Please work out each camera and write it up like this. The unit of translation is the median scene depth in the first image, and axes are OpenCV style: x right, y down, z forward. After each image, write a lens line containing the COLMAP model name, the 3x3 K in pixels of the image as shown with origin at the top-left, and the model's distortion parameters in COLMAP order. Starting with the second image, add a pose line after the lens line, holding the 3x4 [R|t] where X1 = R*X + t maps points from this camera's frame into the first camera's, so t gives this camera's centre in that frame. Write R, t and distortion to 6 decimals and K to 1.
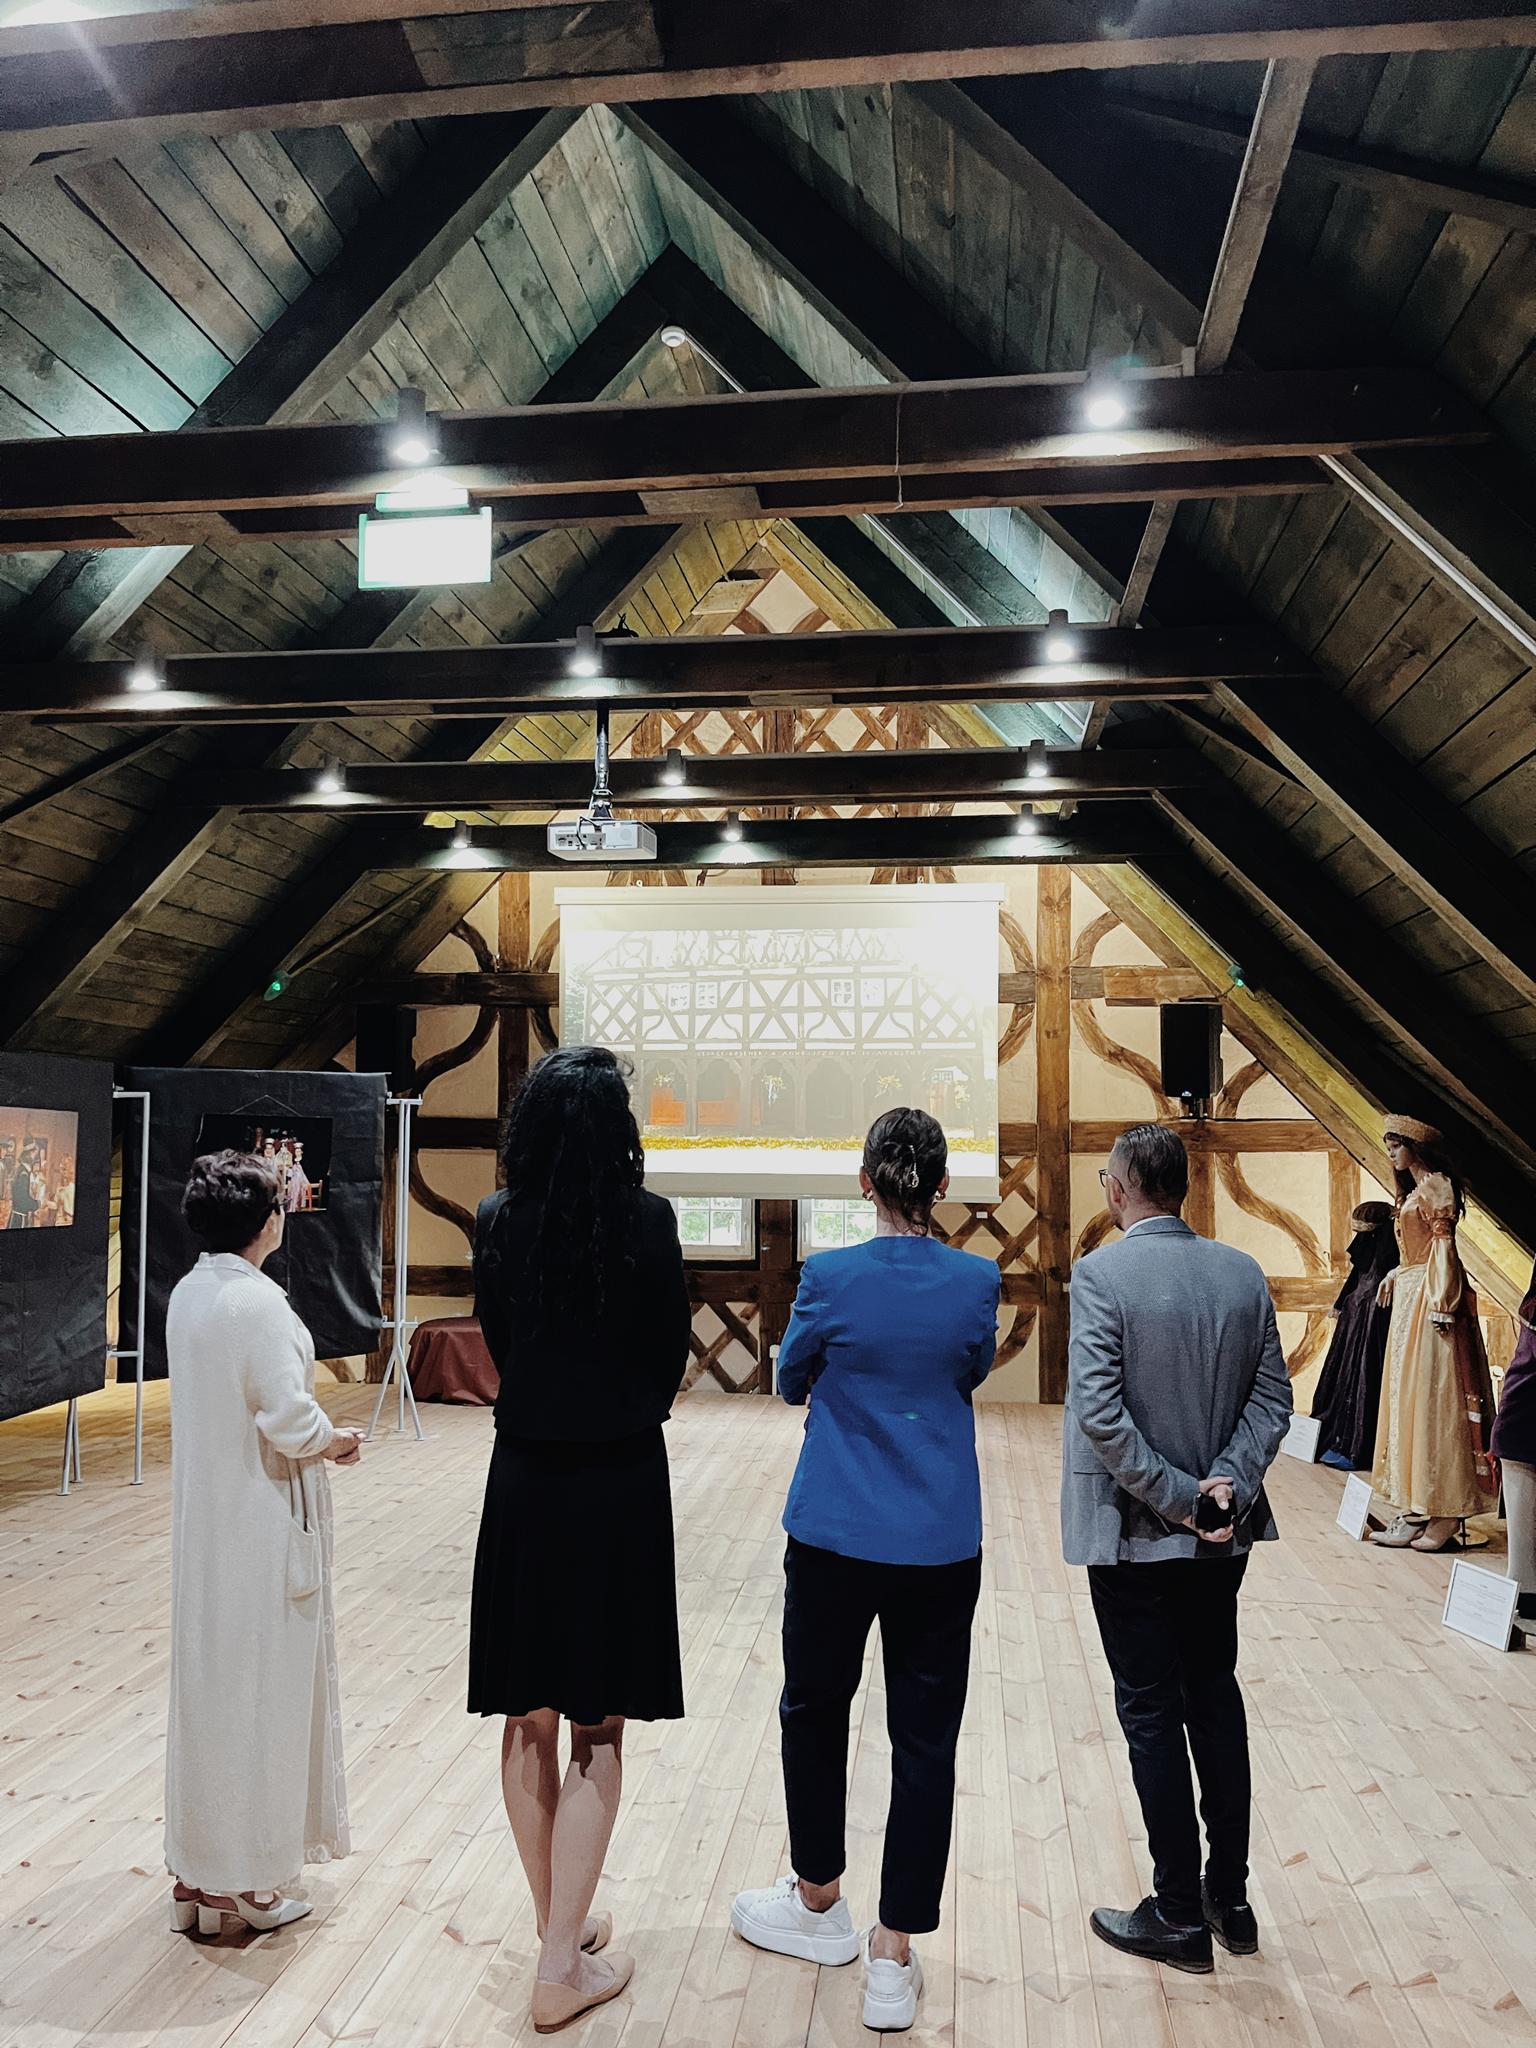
lens RADIAL K [[1564.3, 0, 751.1], [0, 1564.3, 1041.4], [0, 0, 1]] dist [0.075620, -0.103037]
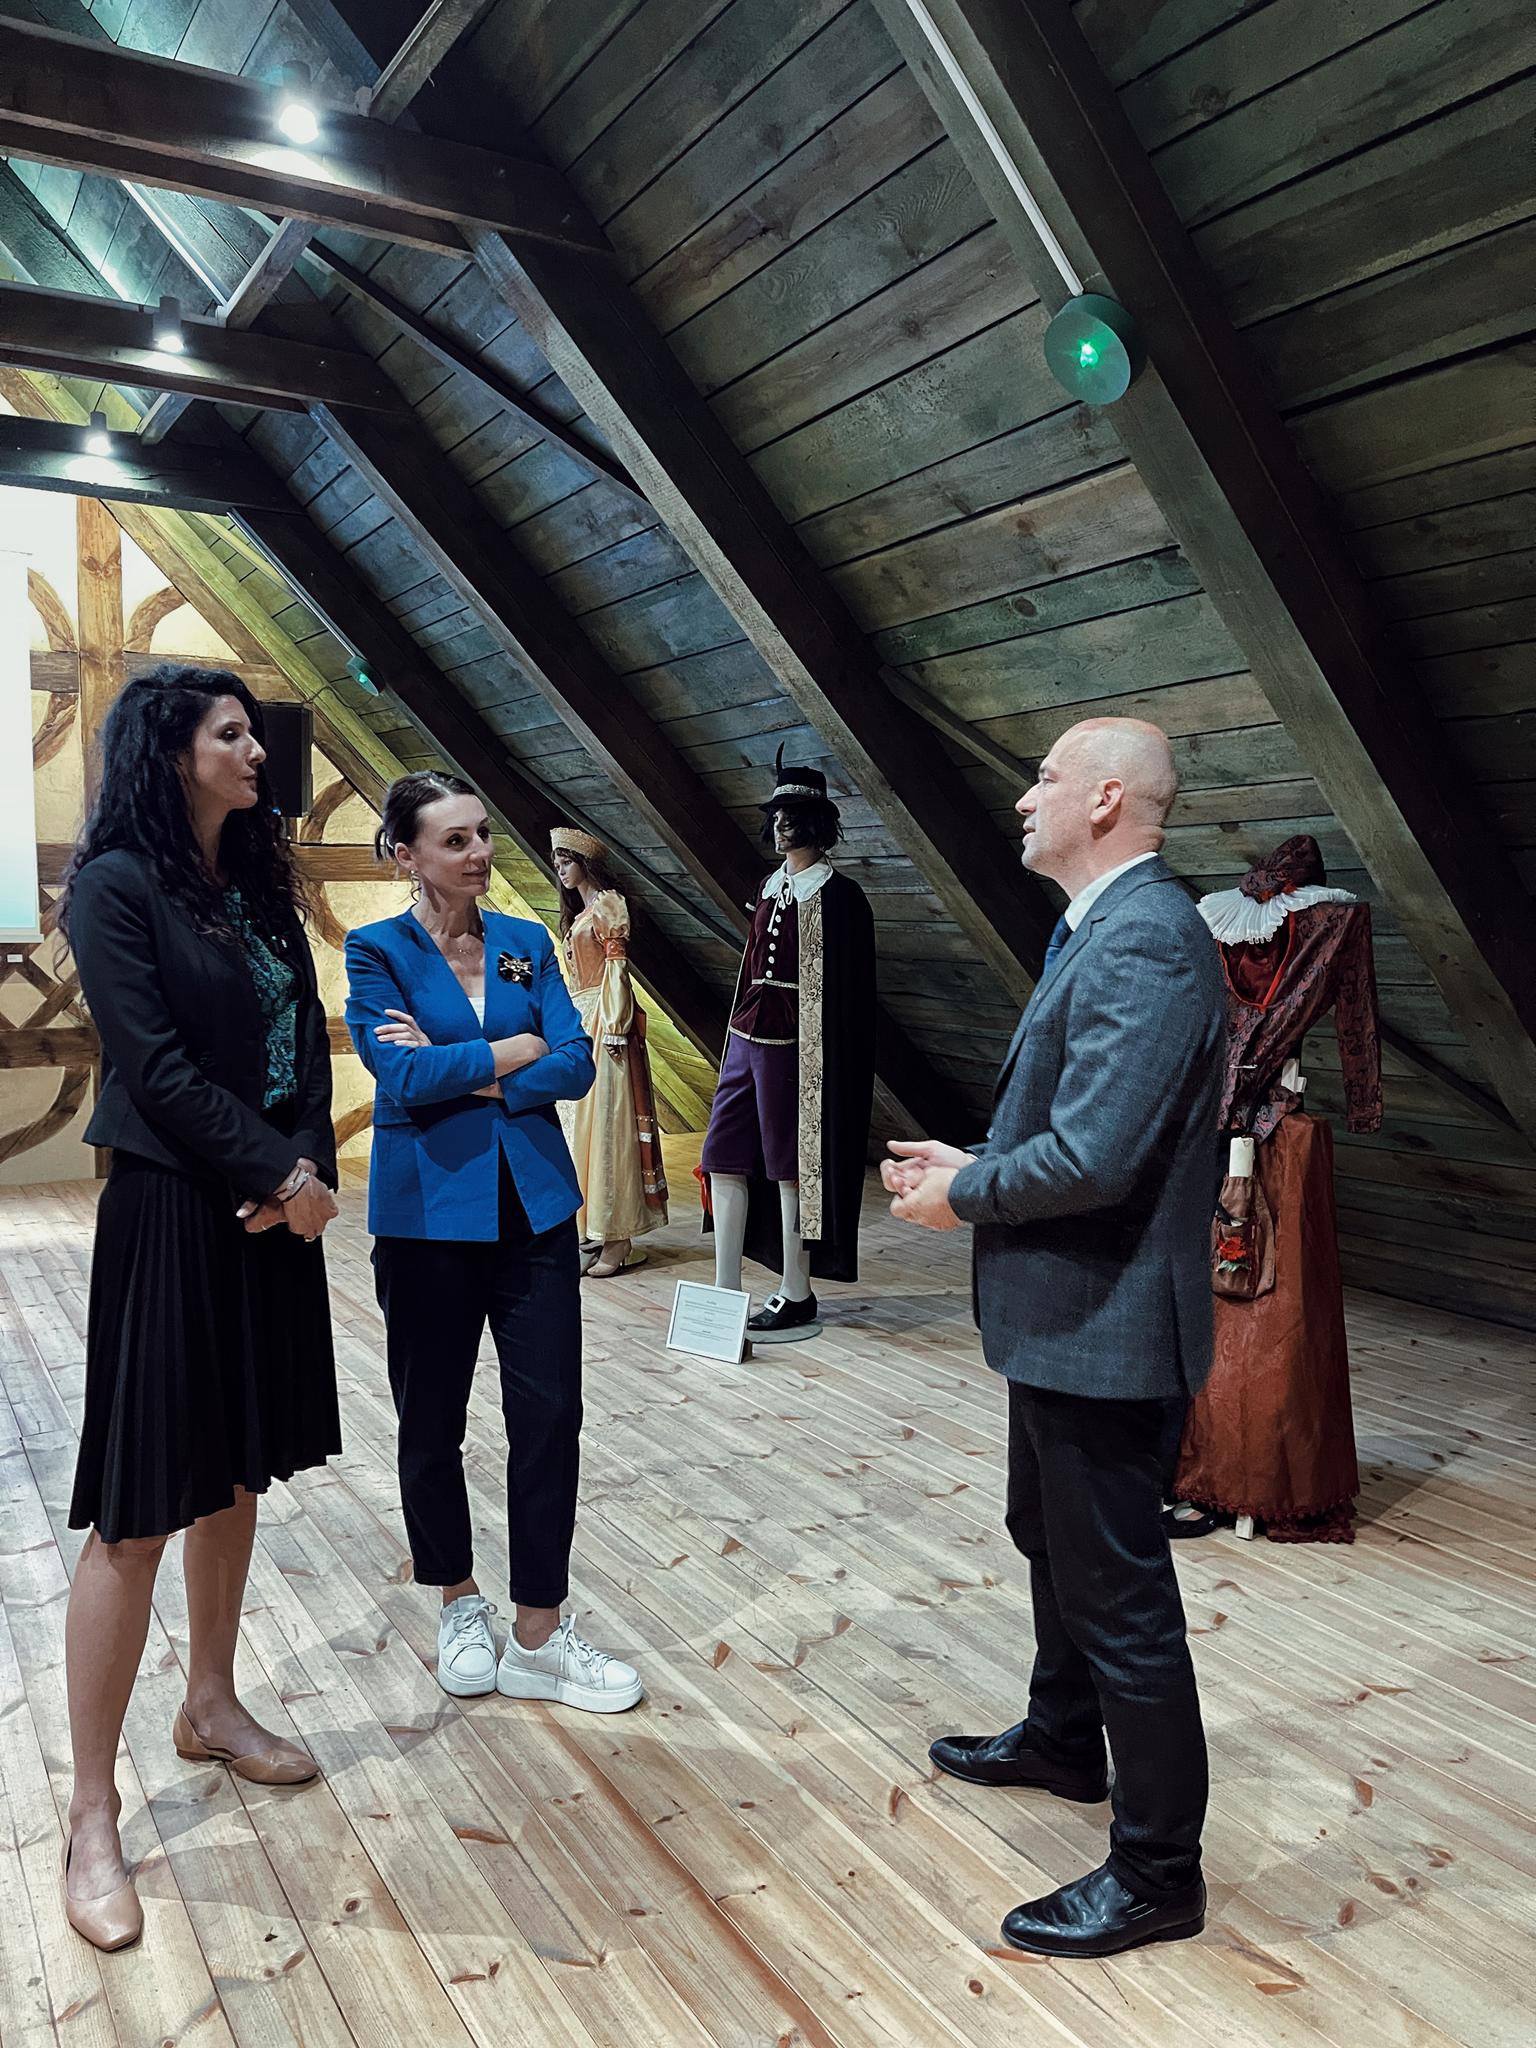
lens RADIAL K [[1555.9, 0, 774.7], [0, 1555.9, 1043.9], [0, 0, 1]] dist [0.077626, -0.102011]
pose [[0.783017, -0.056384, 0.619440, -0.049430], [-0.039797, 0.989301, 0.140357, 0.026048], [-0.620726, -0.134554, 0.772395, 0.135324]]
